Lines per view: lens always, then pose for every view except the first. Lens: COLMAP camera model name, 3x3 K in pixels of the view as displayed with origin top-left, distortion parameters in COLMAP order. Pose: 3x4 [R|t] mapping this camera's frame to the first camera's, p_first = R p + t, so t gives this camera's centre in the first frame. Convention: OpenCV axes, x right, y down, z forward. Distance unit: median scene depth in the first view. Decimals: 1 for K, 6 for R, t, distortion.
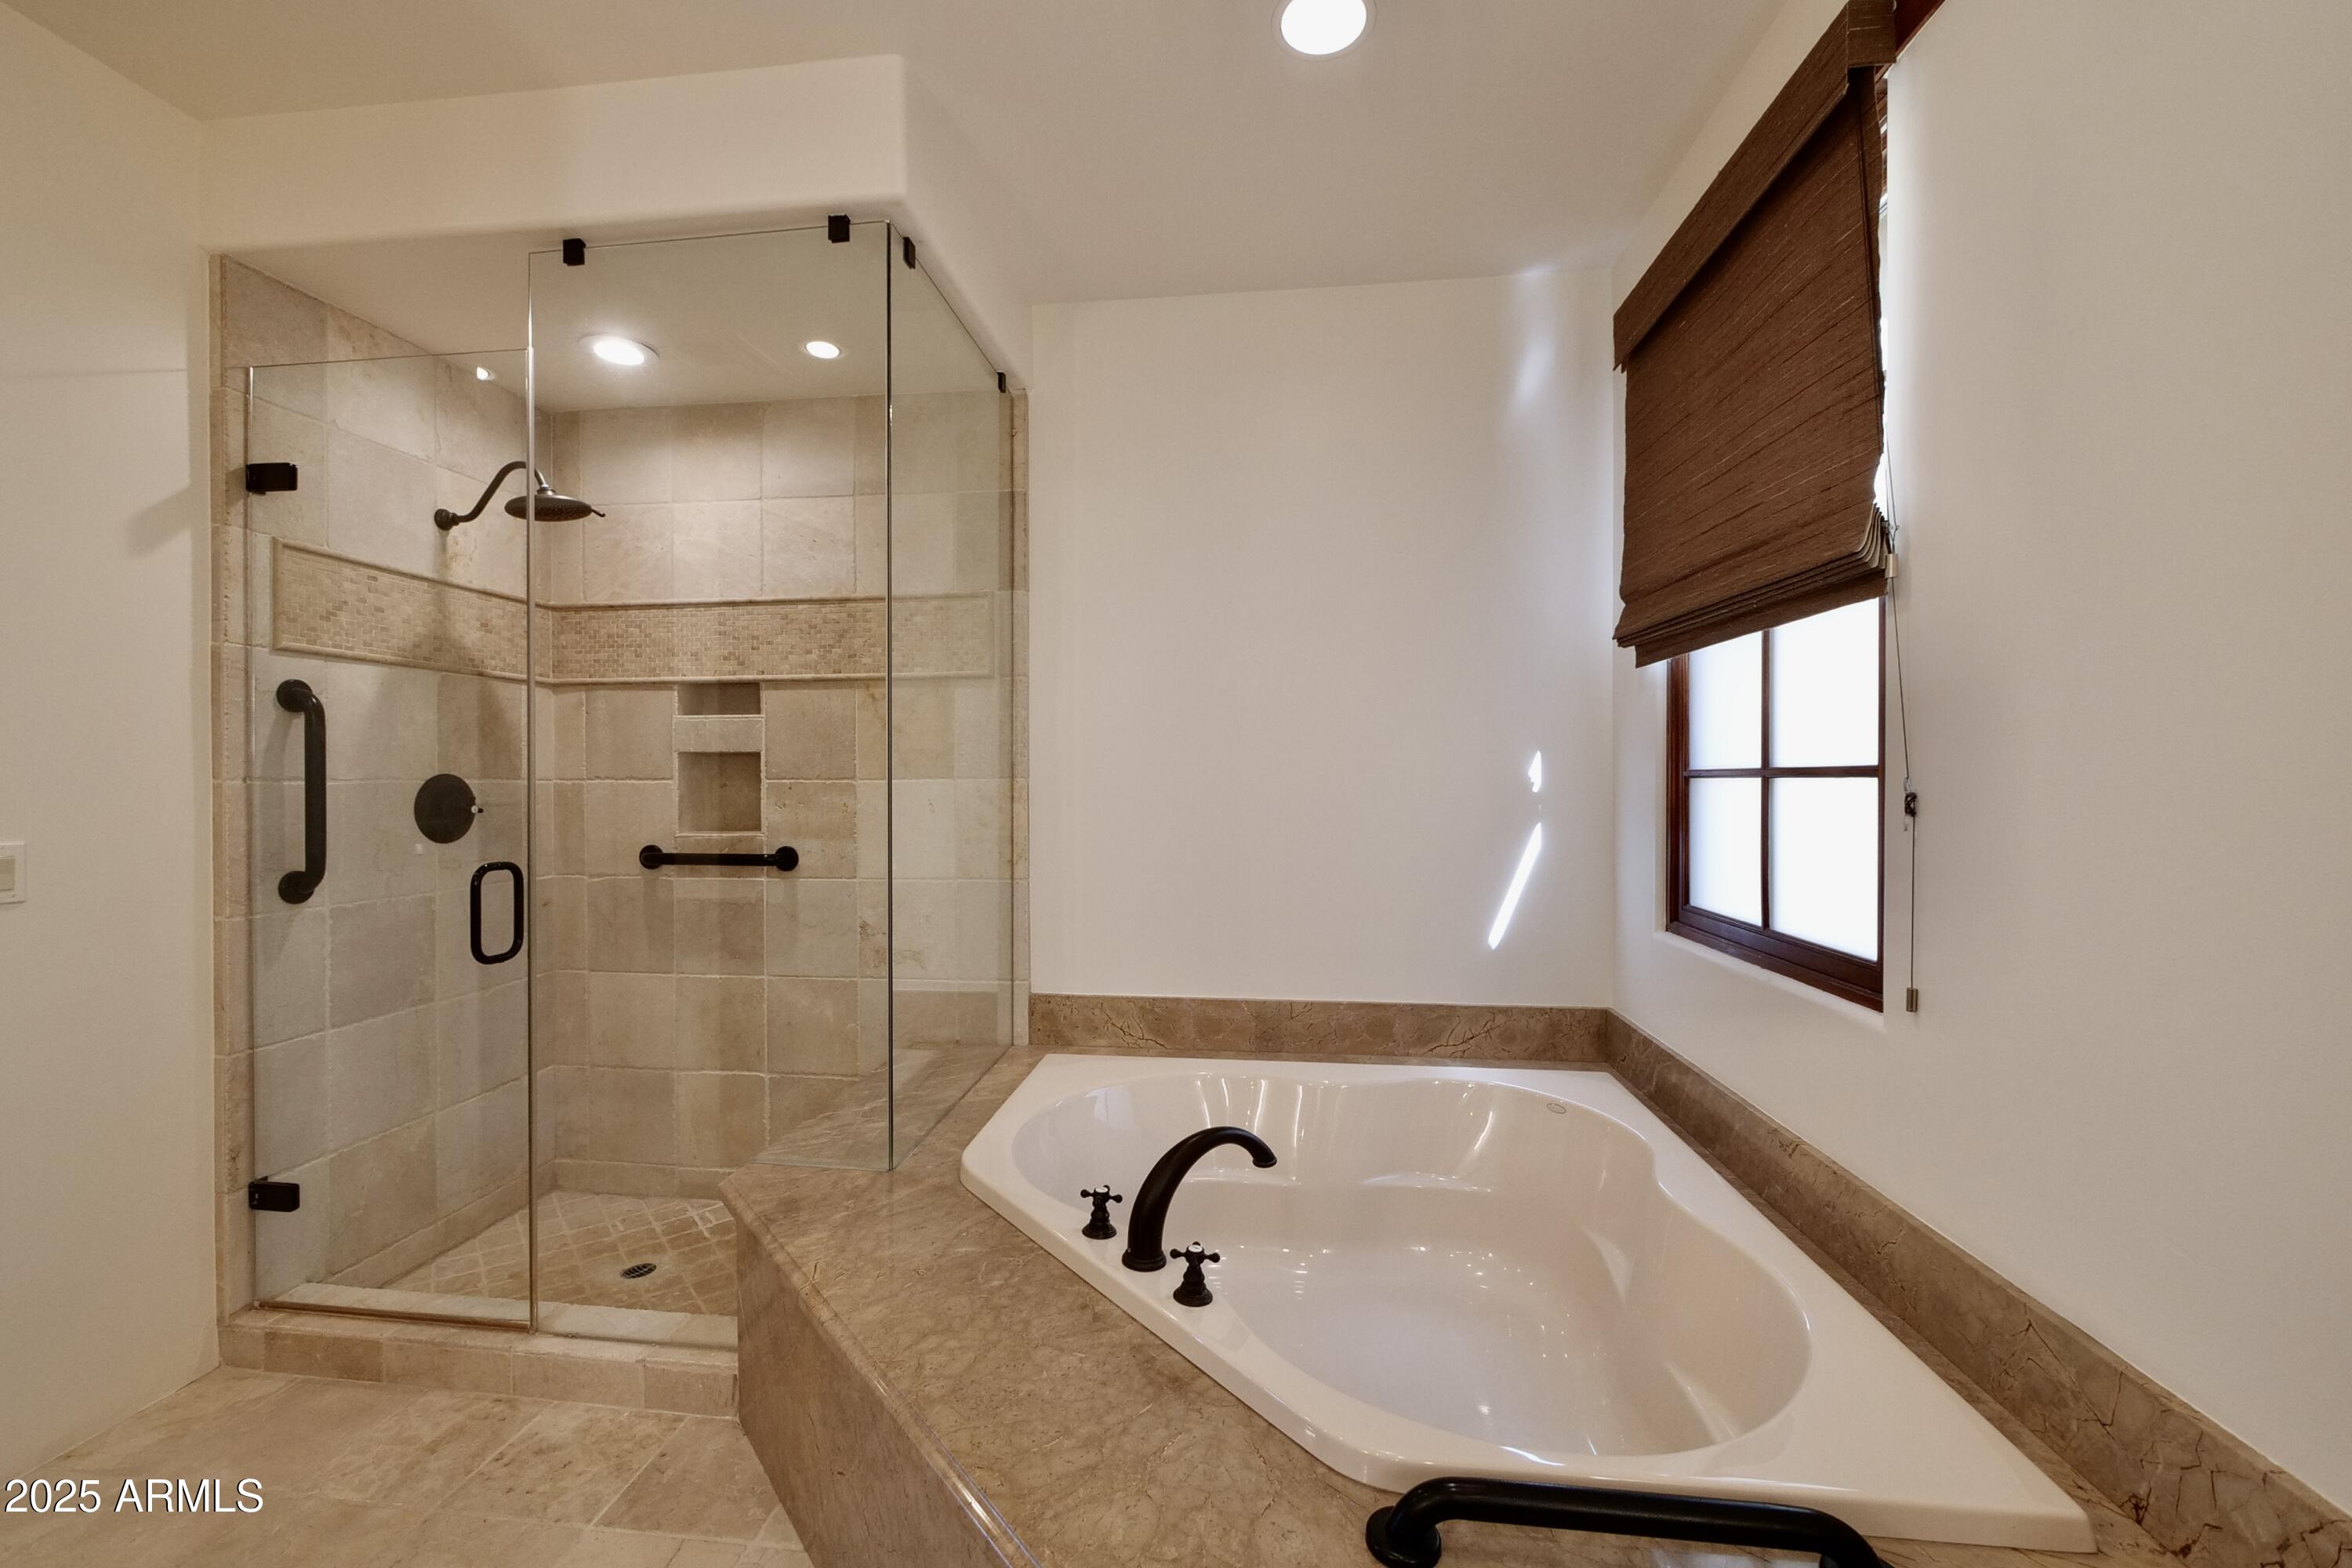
lens RADIAL K [[951.1, 0, 1166.5], [0, 951.1, 781.5], [0, 0, 1]] dist [-0.004030, -0.000359]
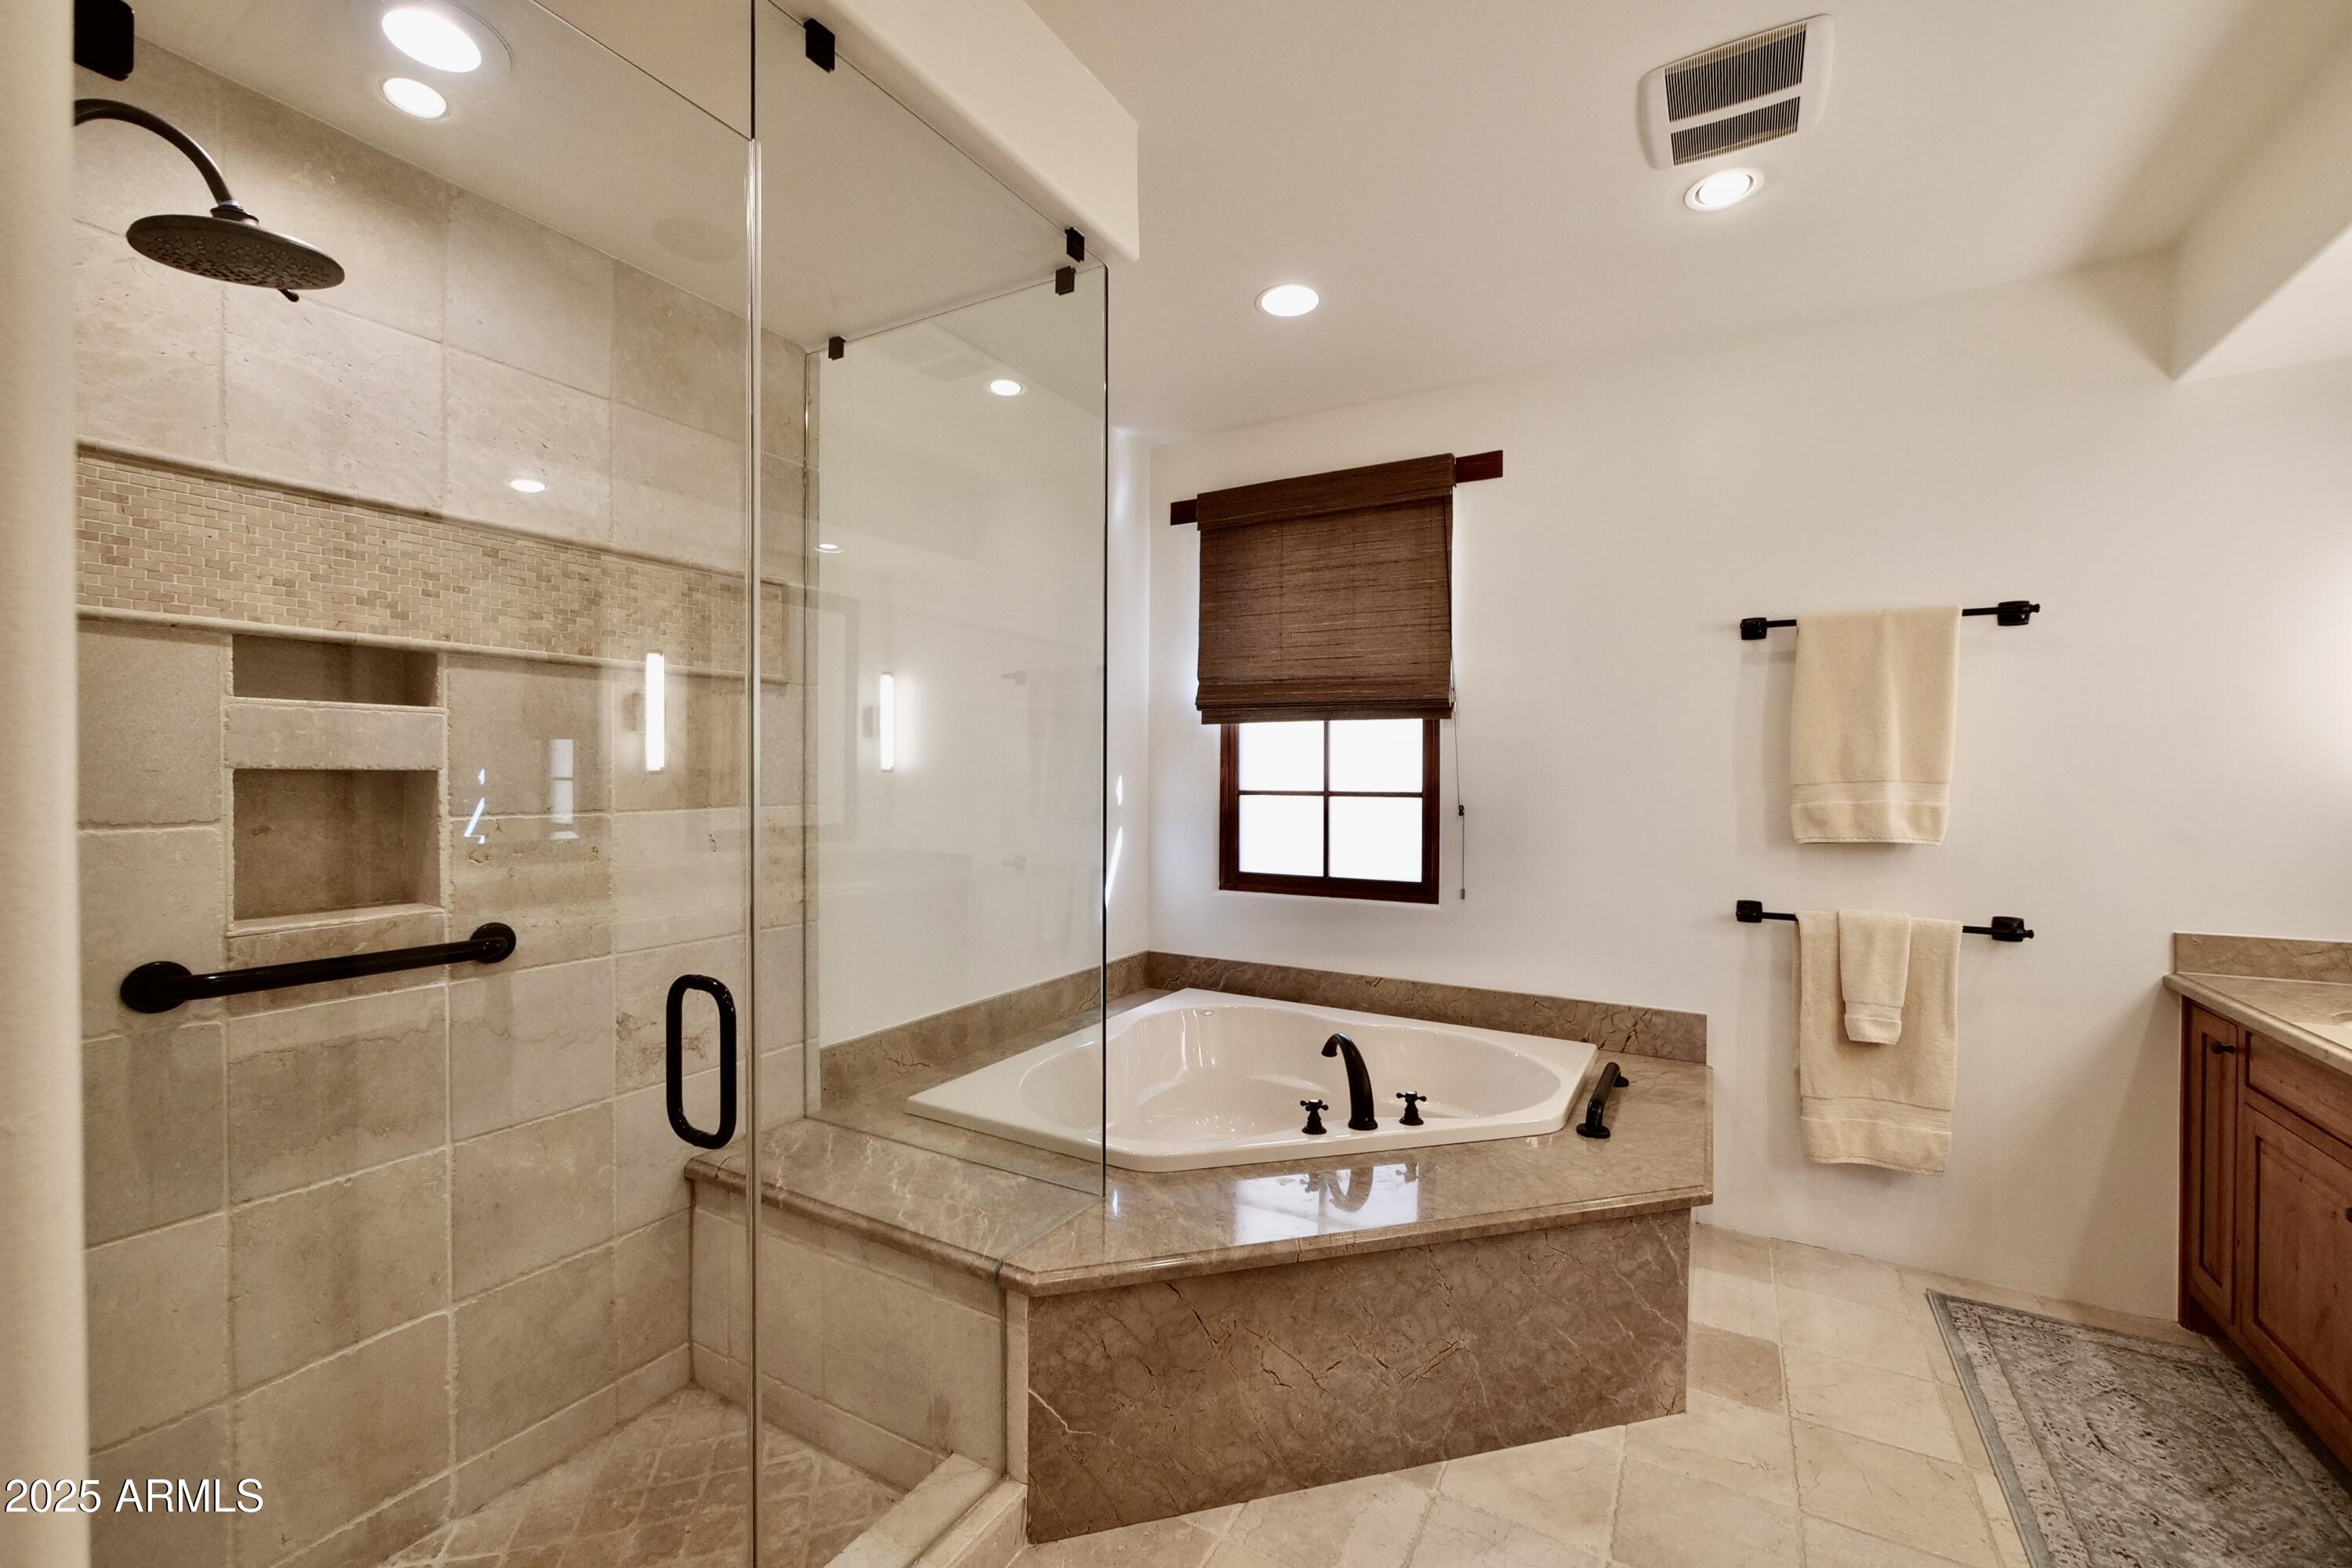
lens RADIAL K [[951.1, 0, 1172.1], [0, 951.1, 781.4], [0, 0, 1]] dist [-0.004030, -0.000359]
pose [[0.397139, -0.004831, 0.917746, -0.795554], [-0.002811, 0.999975, 0.006481, -0.029786], [-0.917754, -0.005153, 0.397116, 0.349508]]
